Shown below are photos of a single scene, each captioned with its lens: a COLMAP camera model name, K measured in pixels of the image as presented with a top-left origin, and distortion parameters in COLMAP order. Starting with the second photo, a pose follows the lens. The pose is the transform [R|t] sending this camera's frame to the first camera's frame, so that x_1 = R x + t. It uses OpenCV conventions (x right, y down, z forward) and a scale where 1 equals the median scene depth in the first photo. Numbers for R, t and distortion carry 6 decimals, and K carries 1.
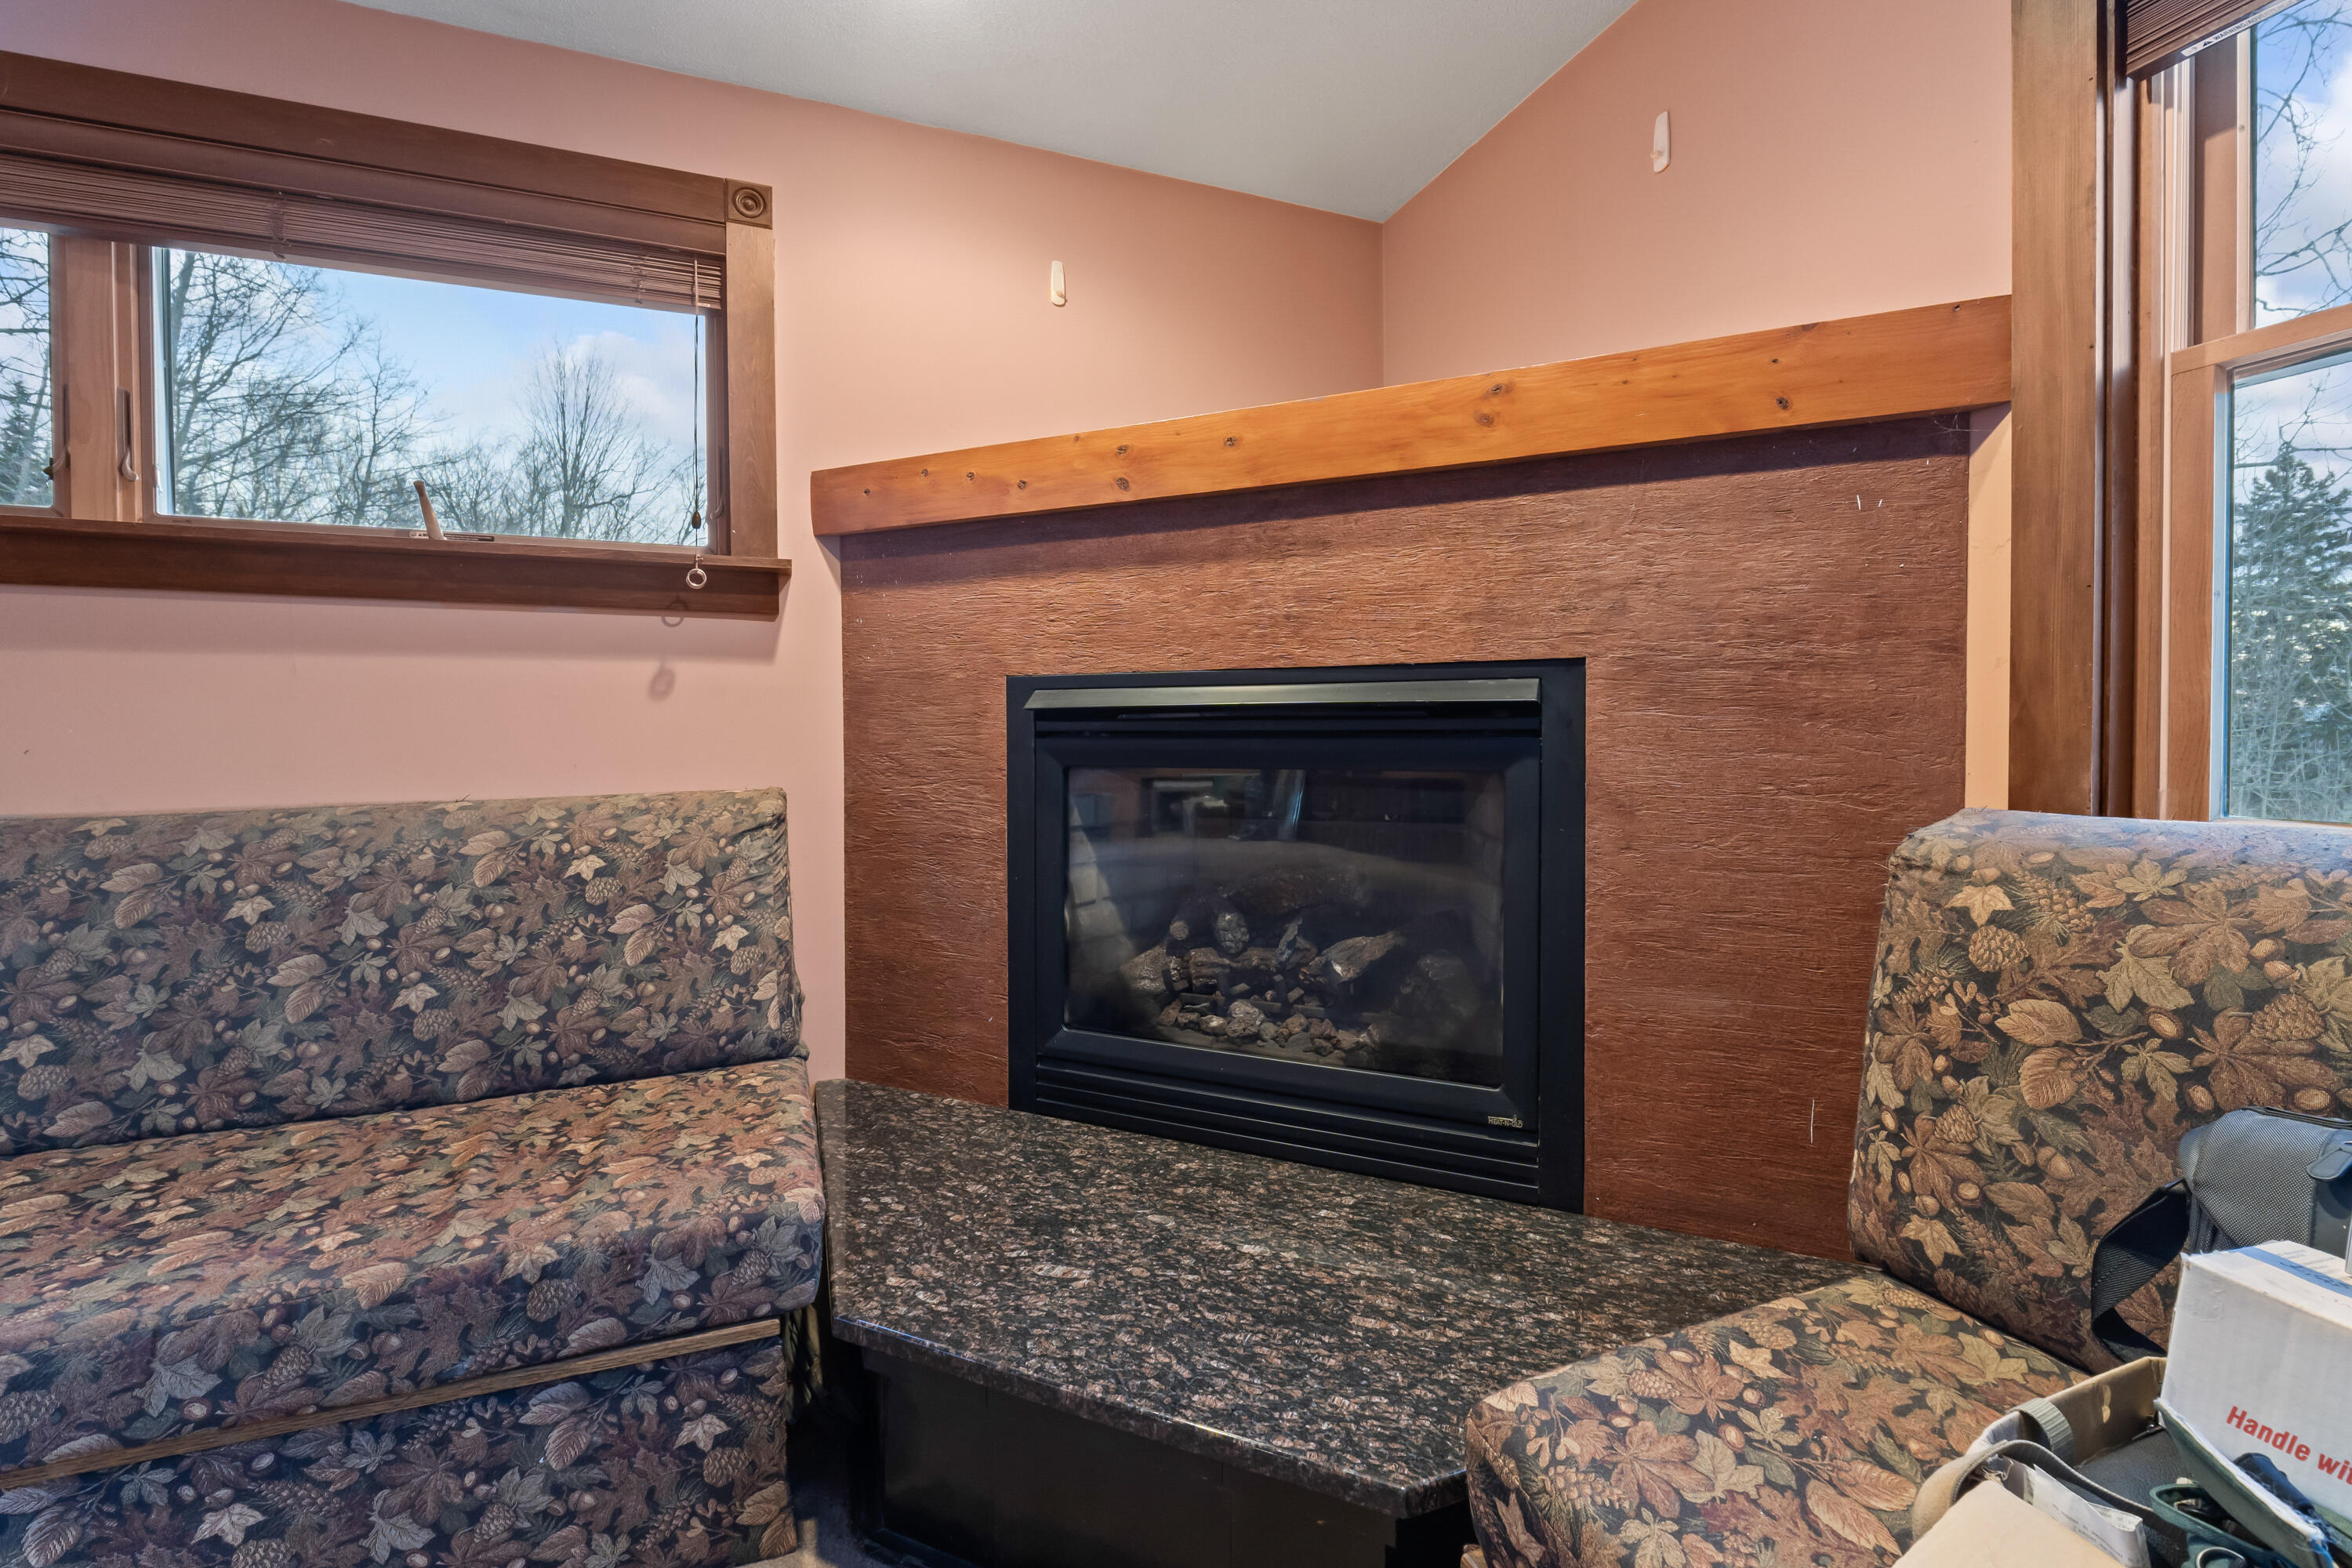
lens RADIAL K [[998.9, 0, 1184.3], [0, 998.9, 745.1], [0, 0, 1]] dist [-0.007182, 0.000277]
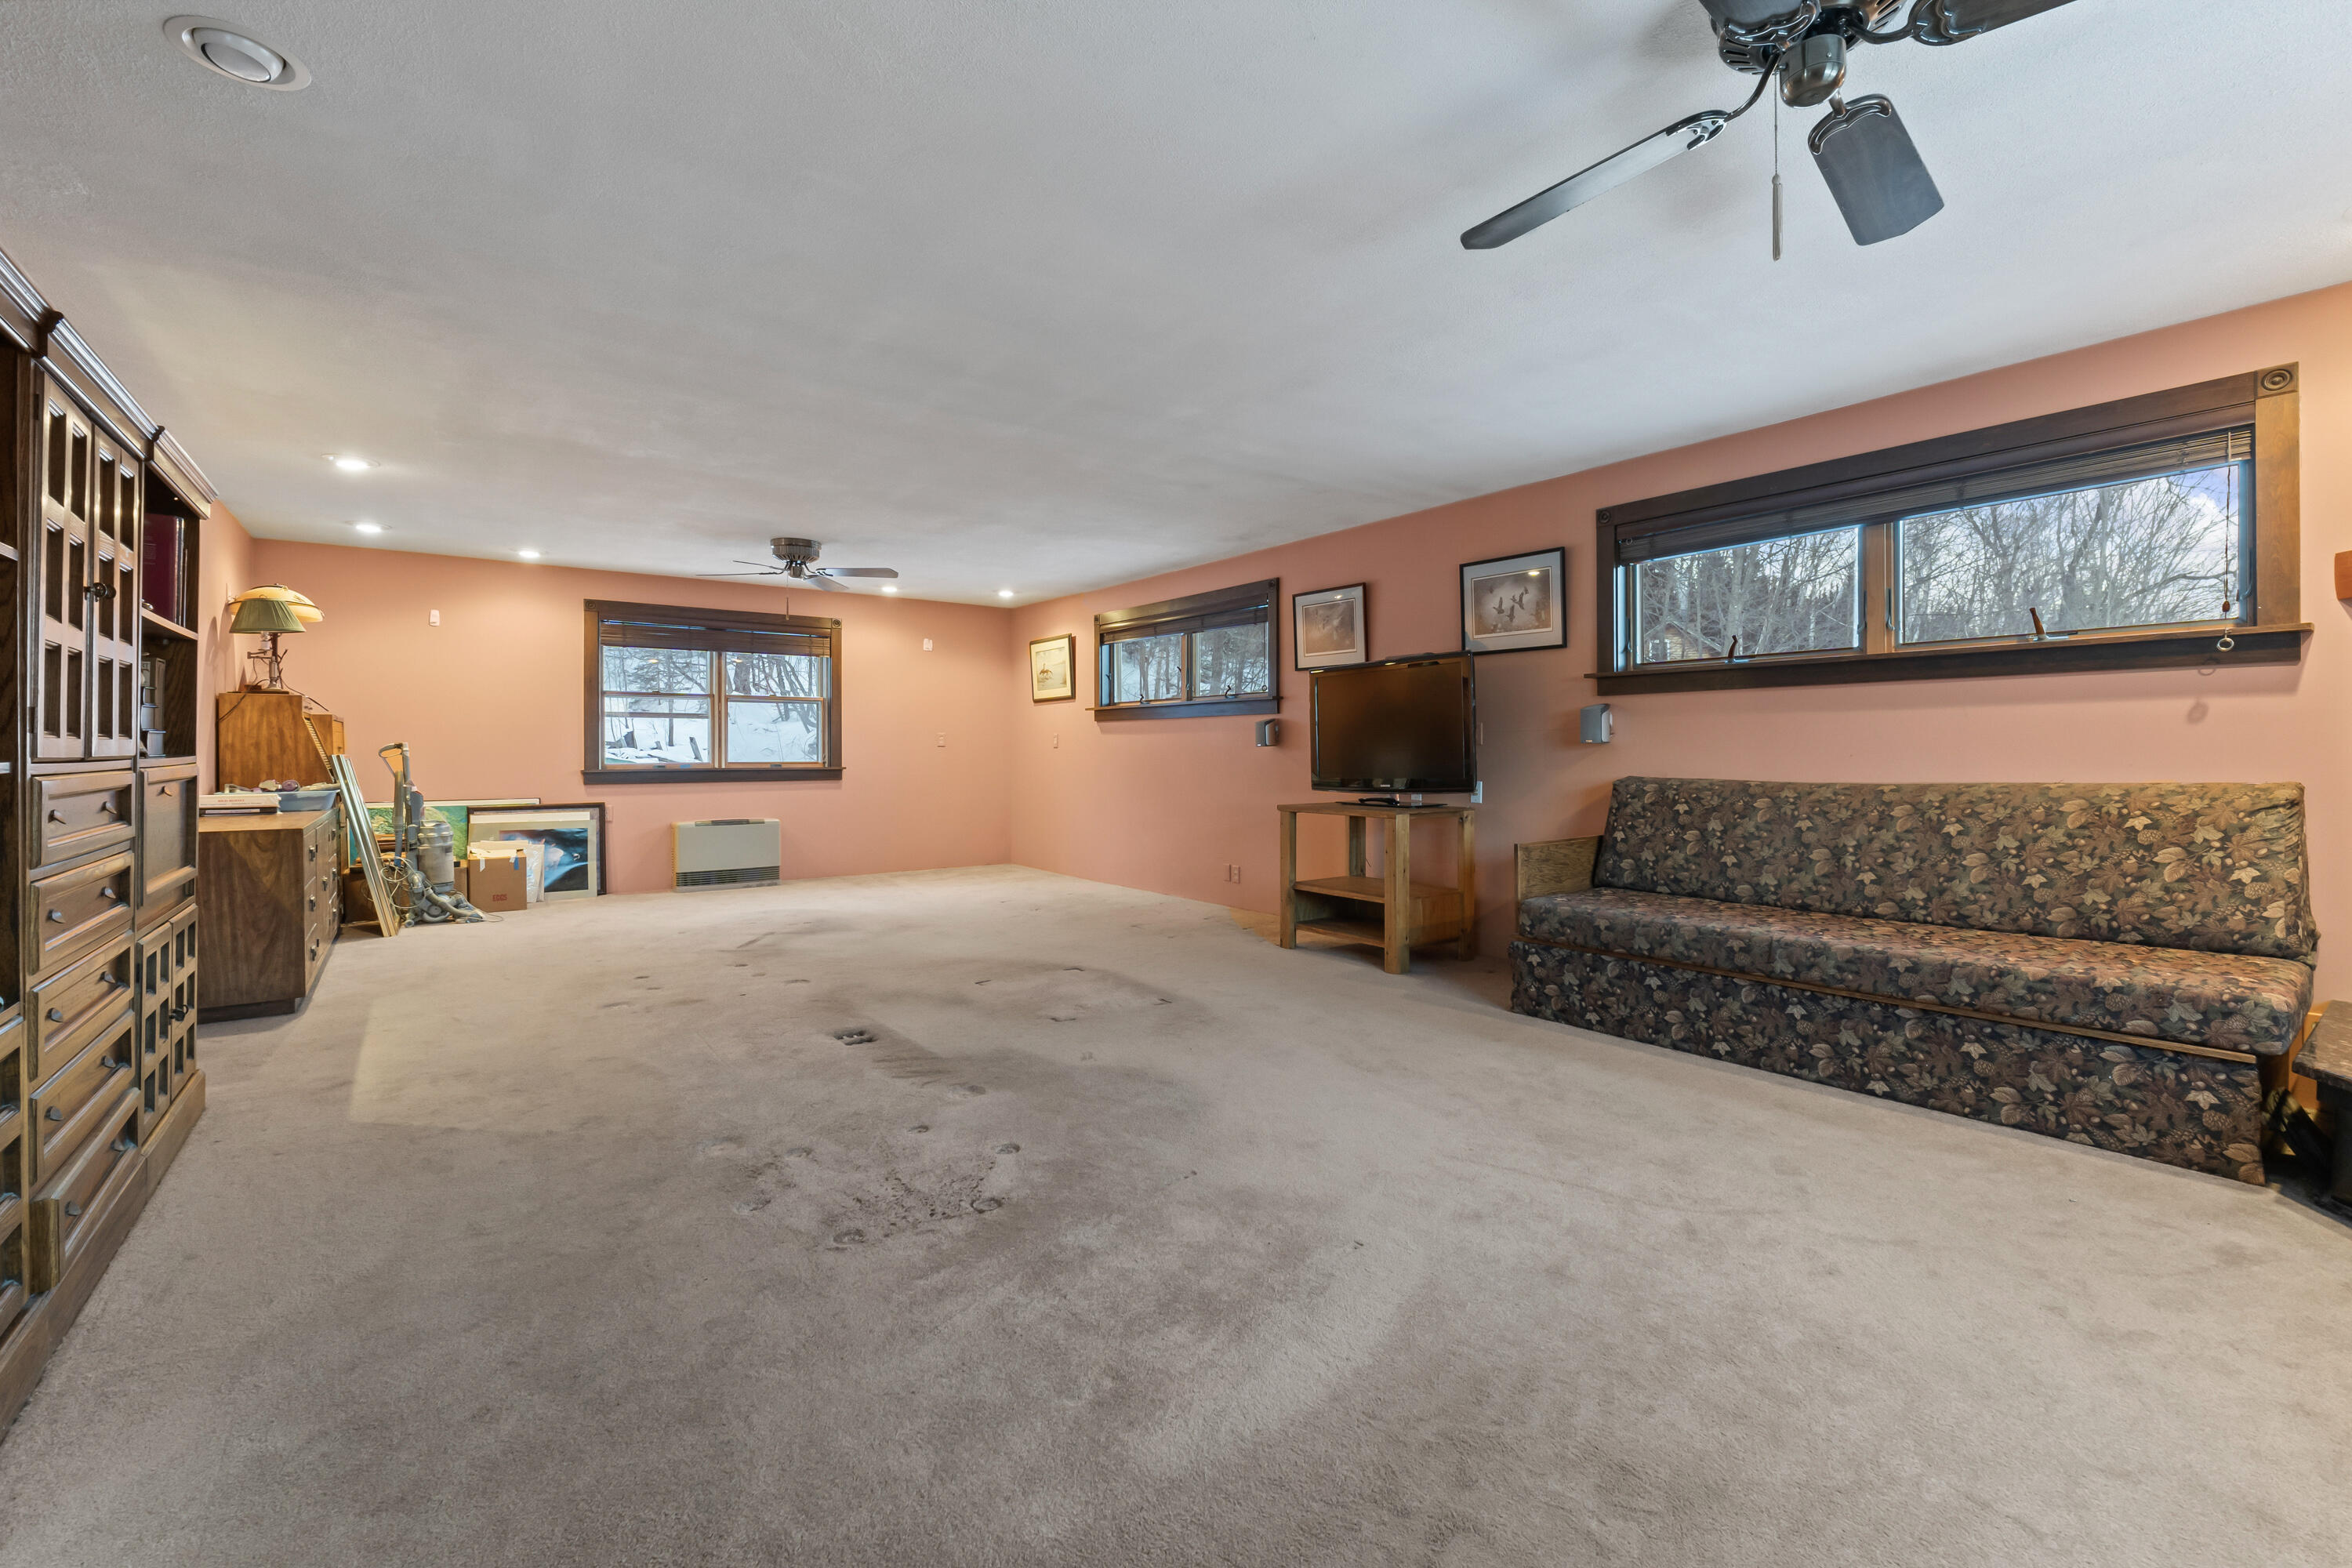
lens RADIAL K [[1000.5, 0, 1184.5], [0, 1000.5, 774.4], [0, 0, 1]] dist [-0.007932, 0.000031]
pose [[0.269446, 0.020459, -0.962798, 0.650173], [-0.001007, 0.999780, 0.020963, 0.003683], [0.963015, -0.004679, 0.269407, -1.125041]]
